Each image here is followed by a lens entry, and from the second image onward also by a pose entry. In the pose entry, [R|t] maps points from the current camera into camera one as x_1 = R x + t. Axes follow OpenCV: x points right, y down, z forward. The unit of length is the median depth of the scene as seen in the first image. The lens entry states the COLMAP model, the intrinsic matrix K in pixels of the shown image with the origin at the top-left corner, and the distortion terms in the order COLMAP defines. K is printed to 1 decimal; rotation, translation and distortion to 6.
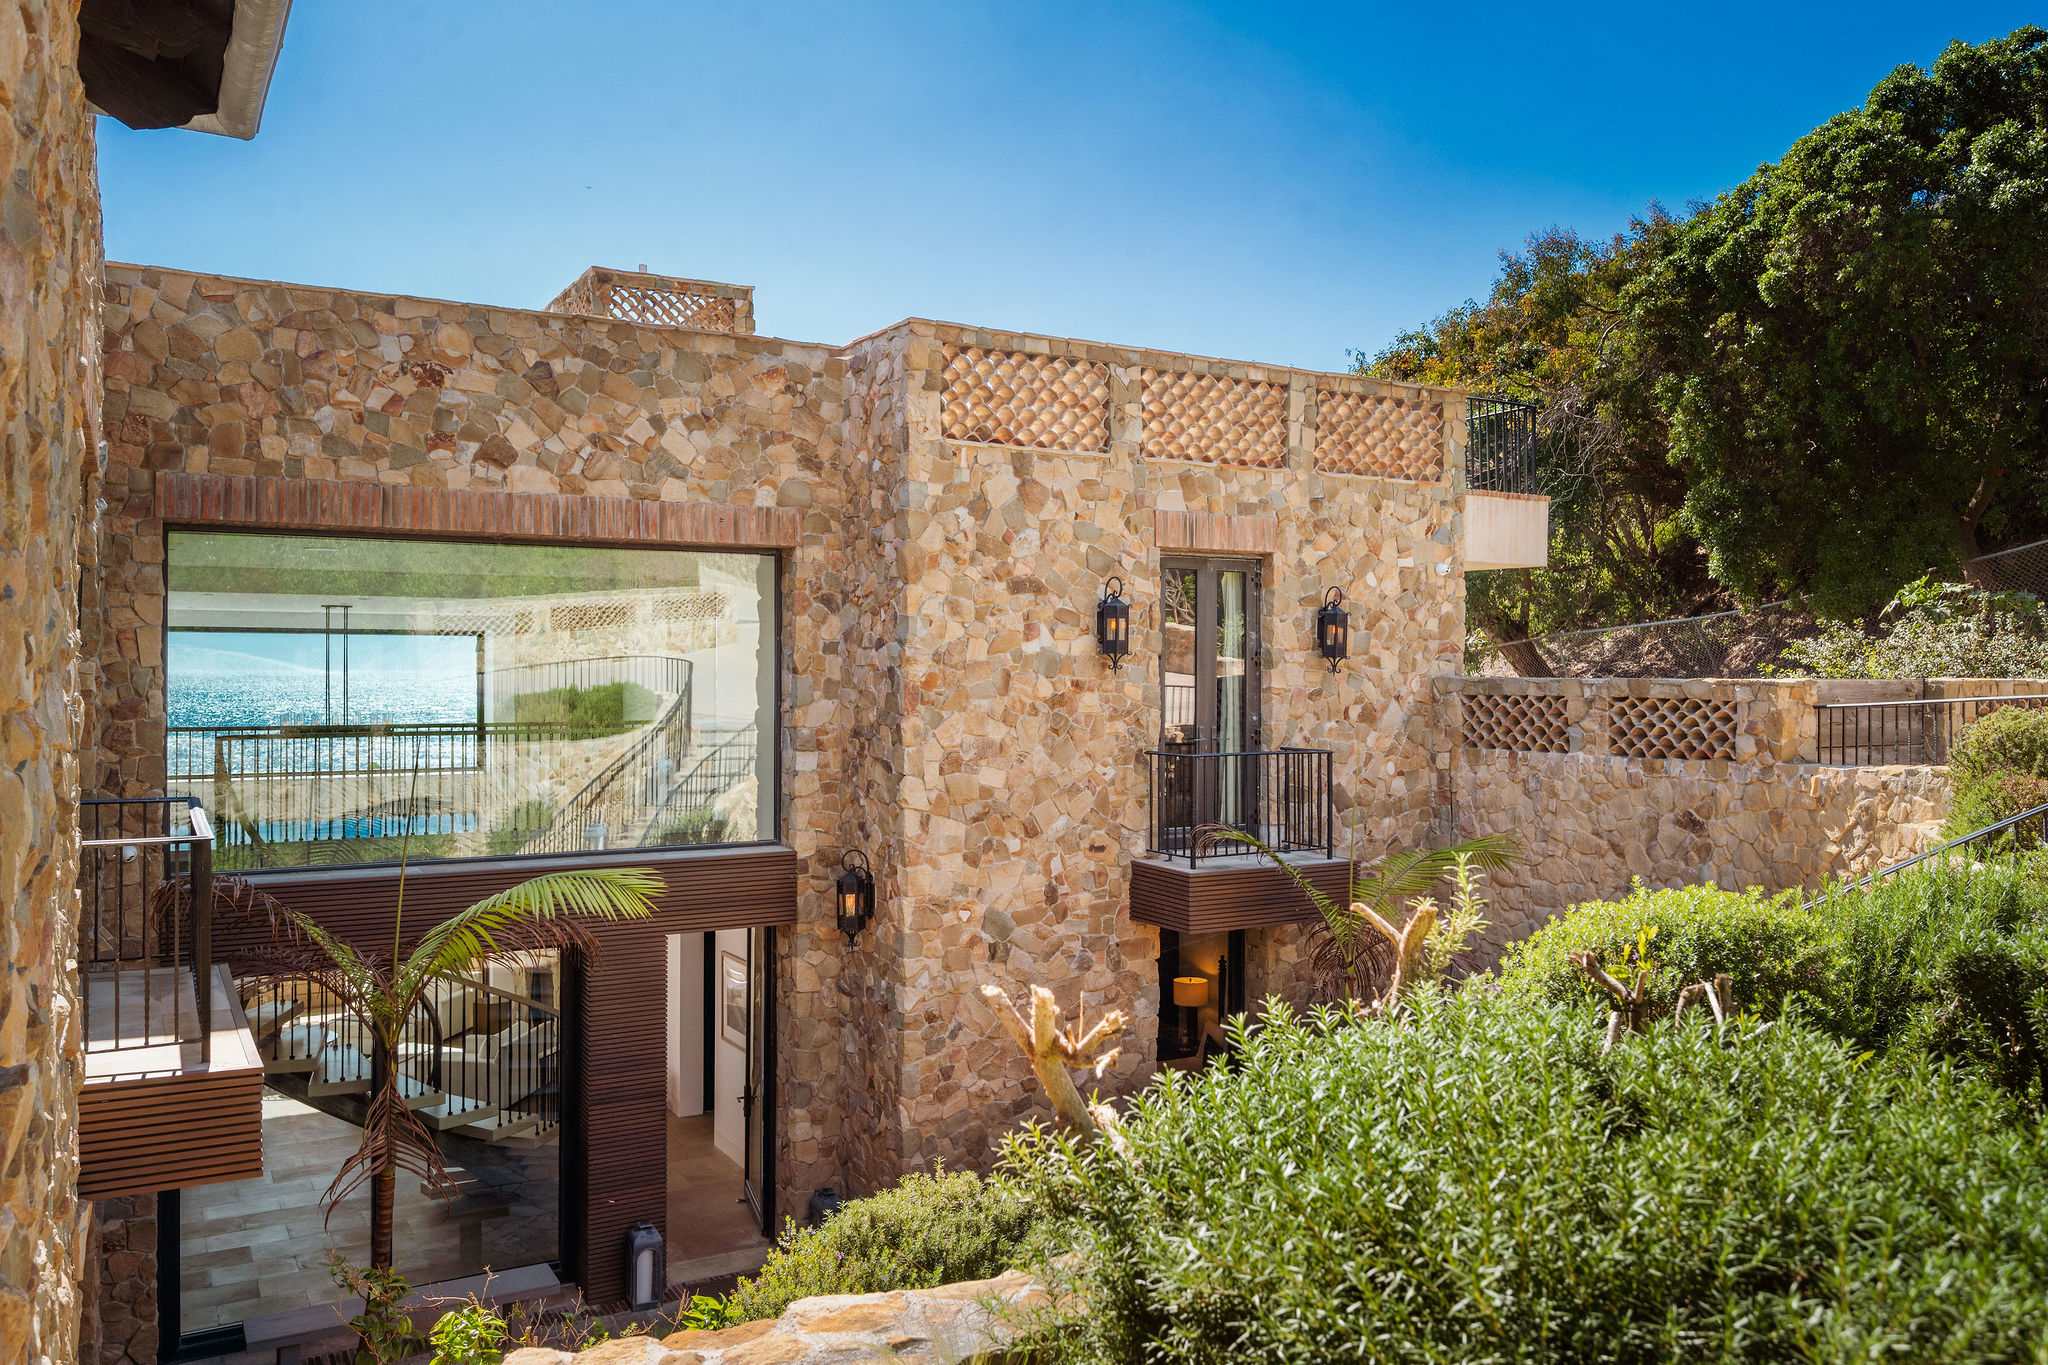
lens RADIAL K [[1559.6, 0, 1024.0], [0, 1559.6, 682.5], [0, 0, 1]] dist [0.004039, -0.004395]
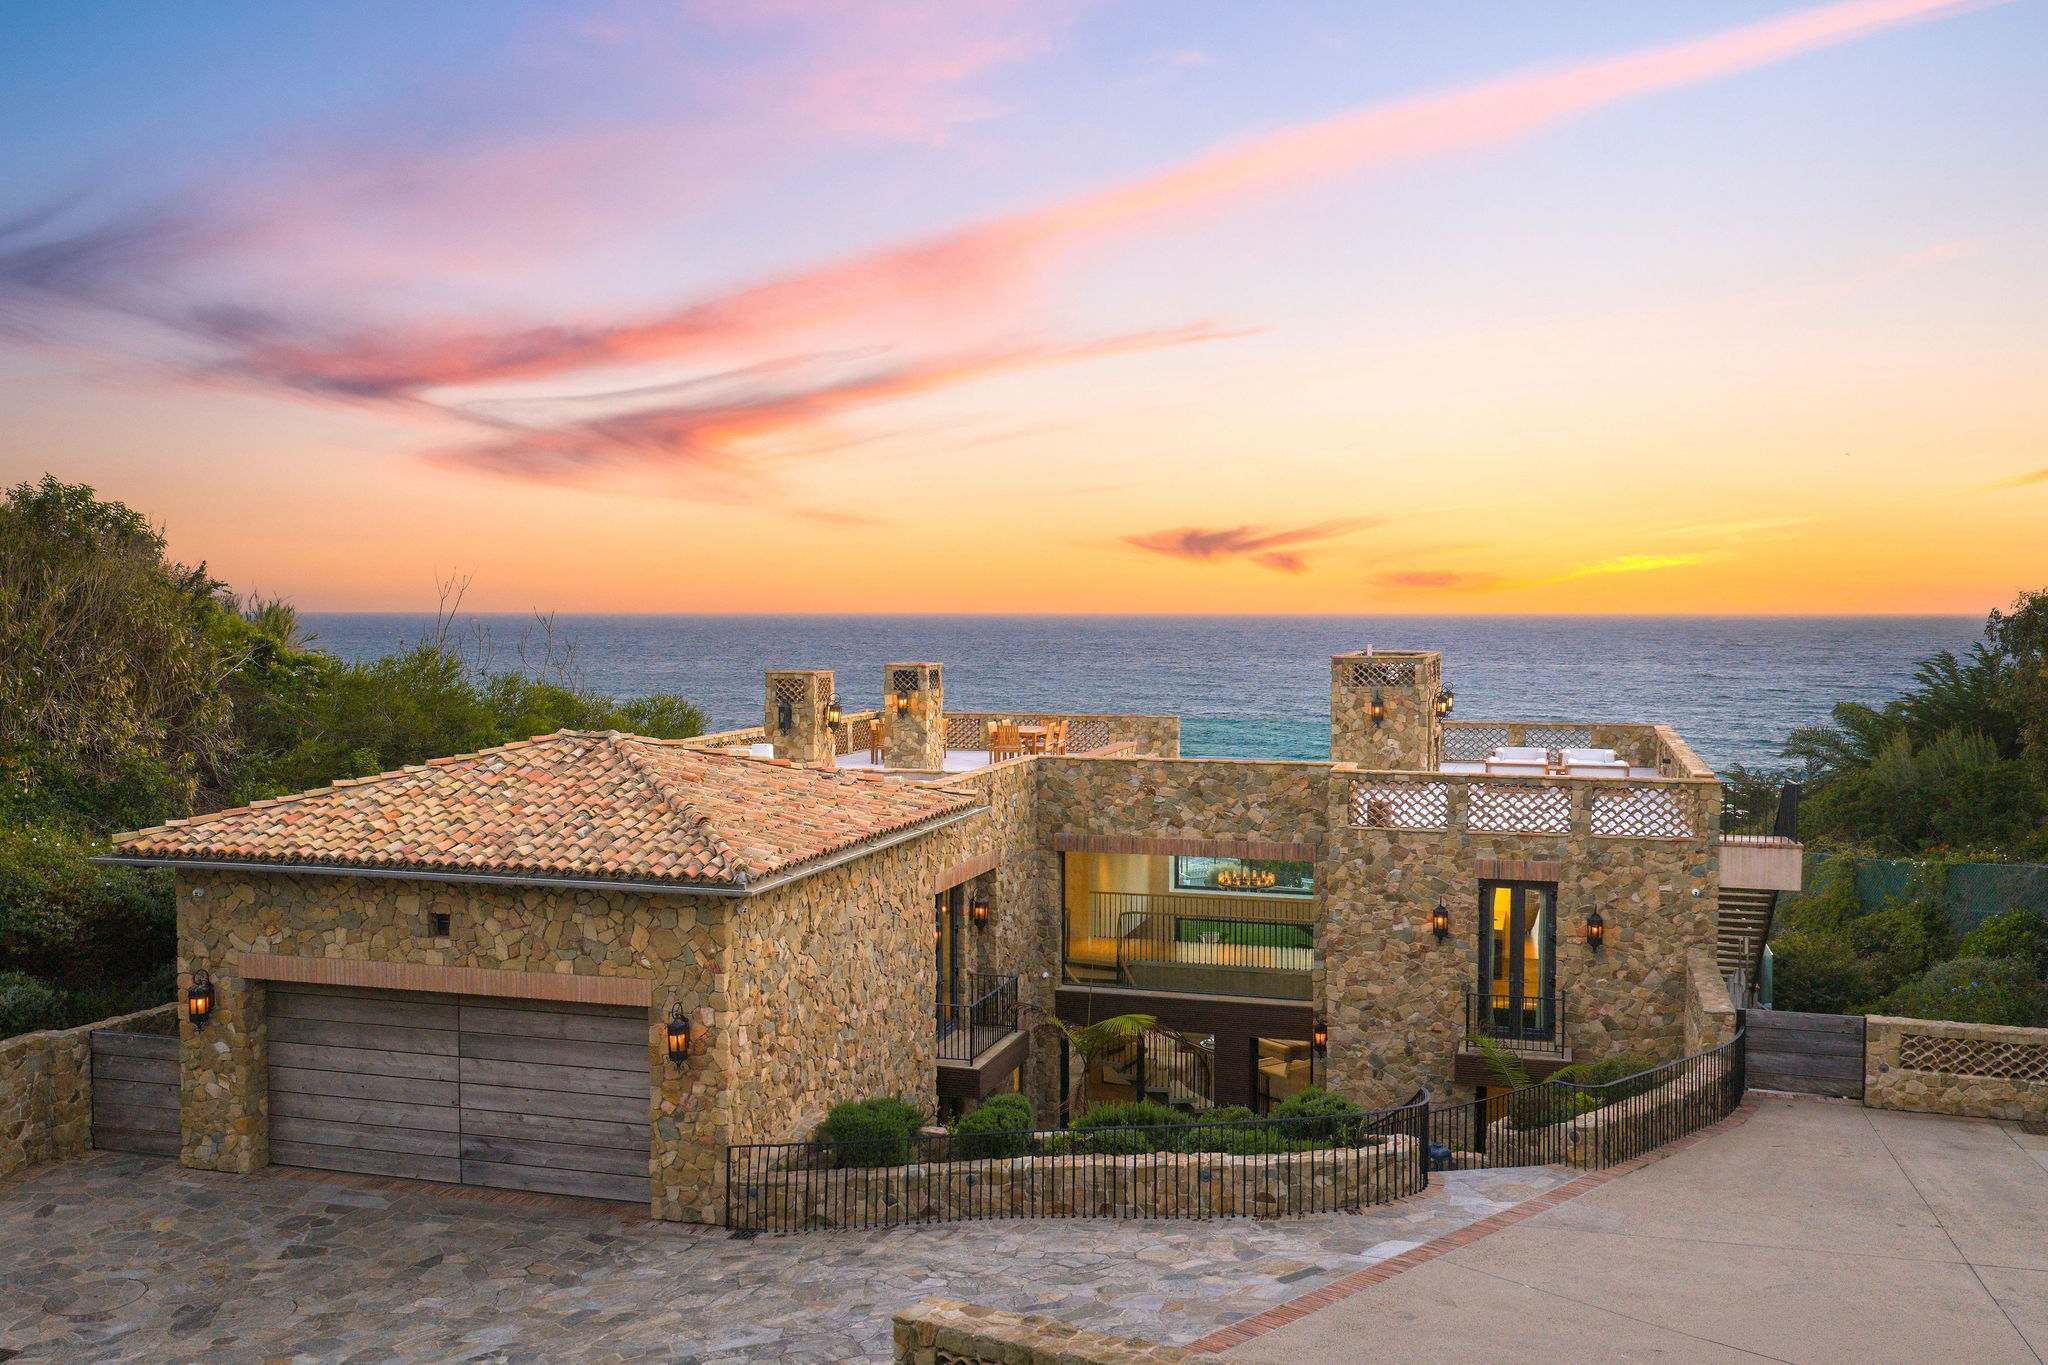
lens RADIAL K [[1686.6, 0, 1023.2], [0, 1686.6, 735.8], [0, 0, 1]] dist [0.035931, -0.070916]
pose [[0.686053, 0.045492, -0.726127, 1.236357], [-0.001547, 0.998132, 0.061071, -0.399076], [0.727549, -0.040775, 0.684842, -0.826468]]
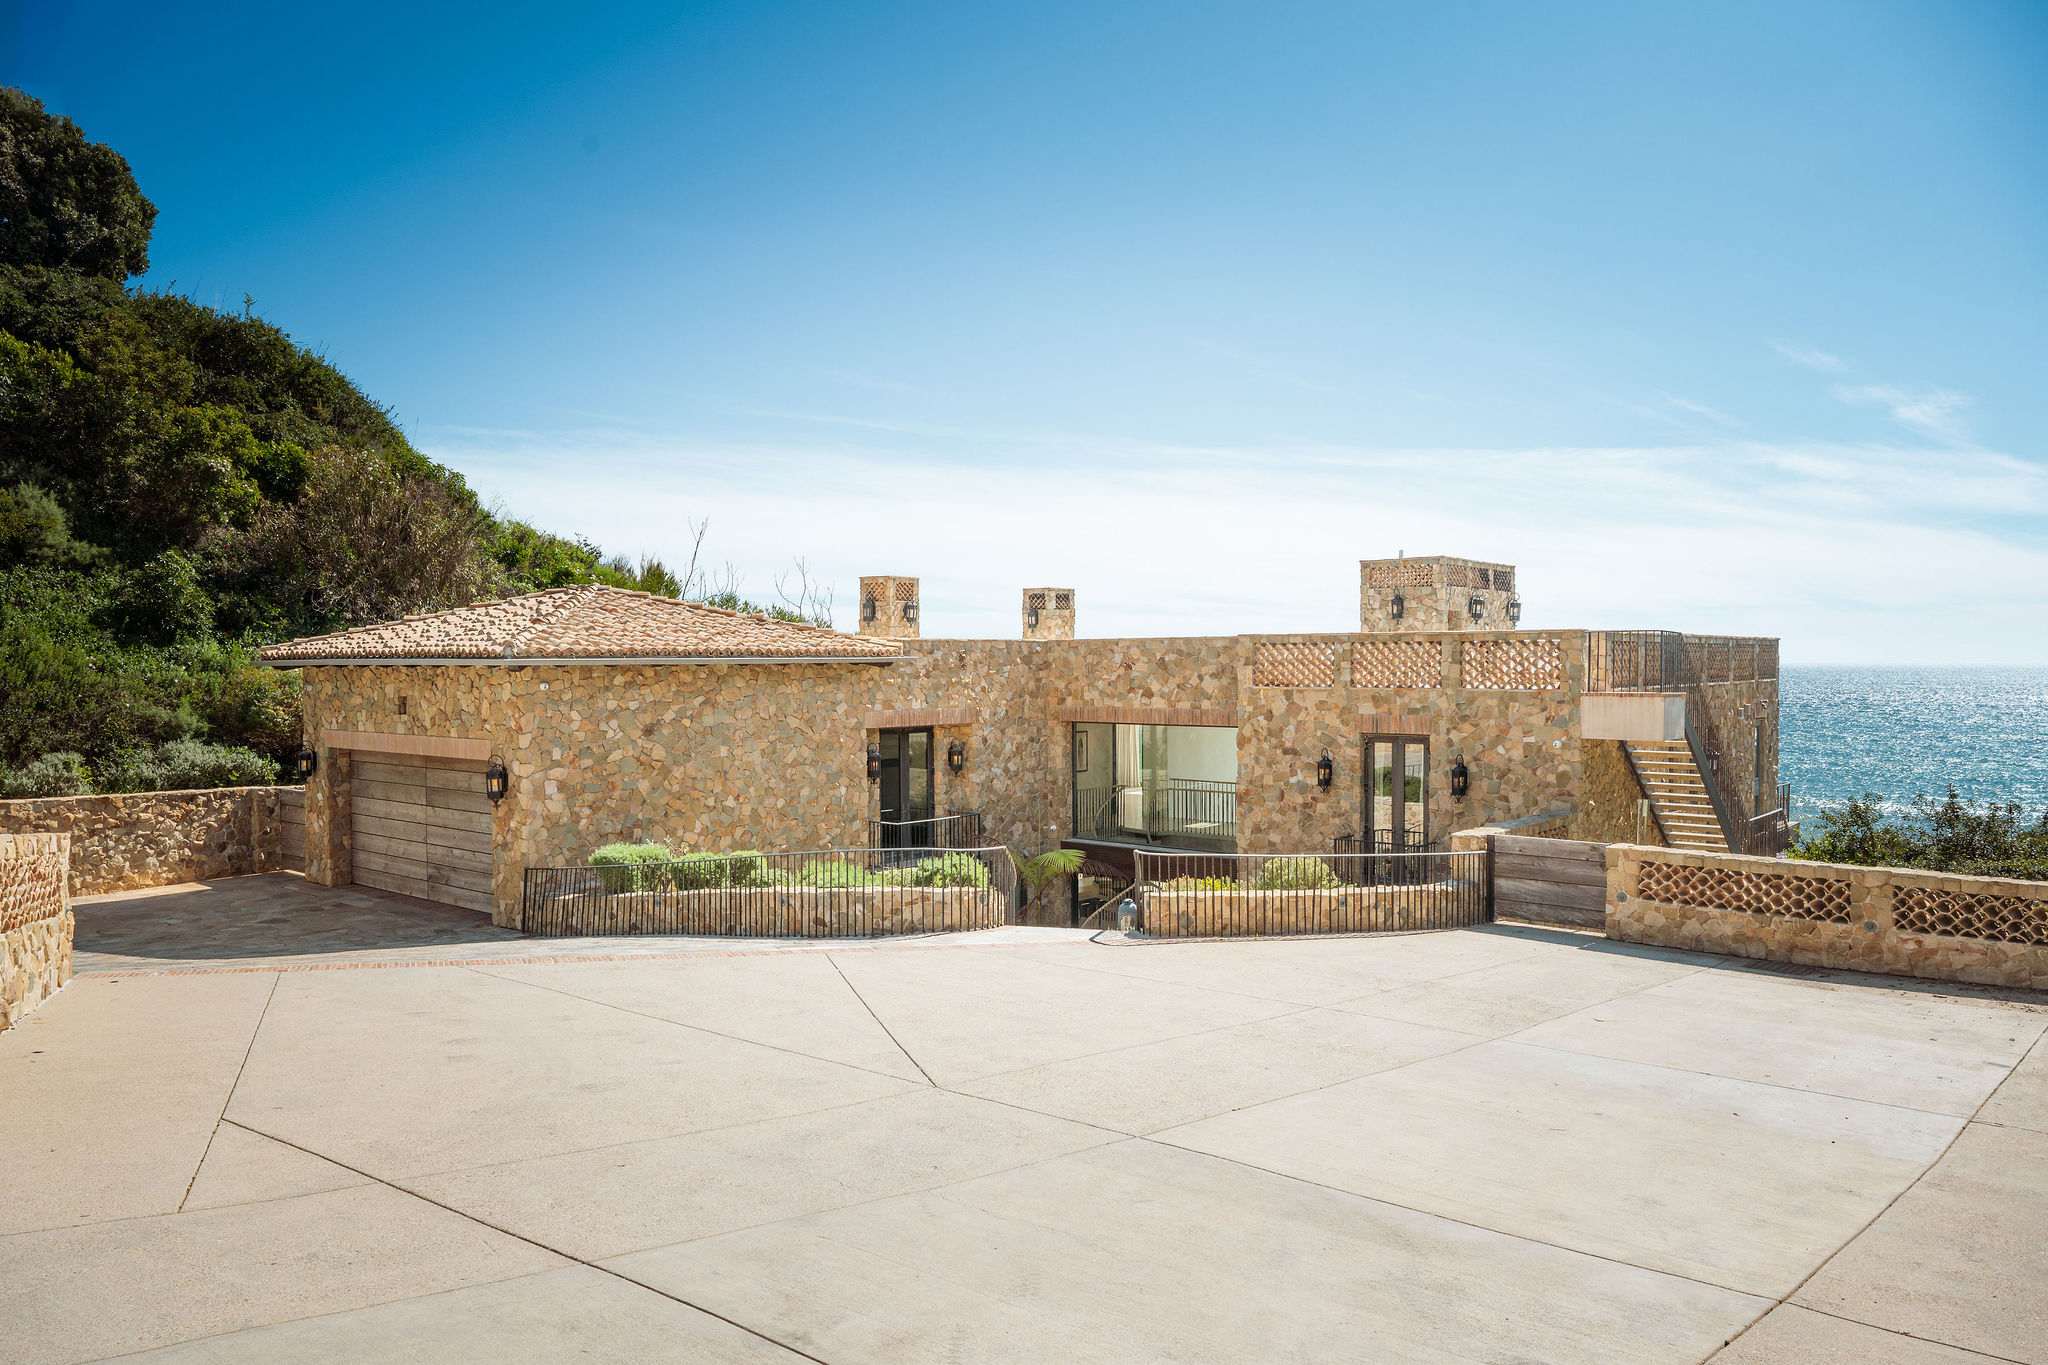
lens RADIAL K [[1357.1, 0, 991.8], [0, 1357.1, 686.7], [0, 0, 1]] dist [0.005041, -0.001292]
pose [[0.330119, 0.010450, -0.943881, 1.625416], [-0.002631, 0.999945, 0.010151, -0.168182], [0.943936, -0.000867, 0.330128, -0.010423]]
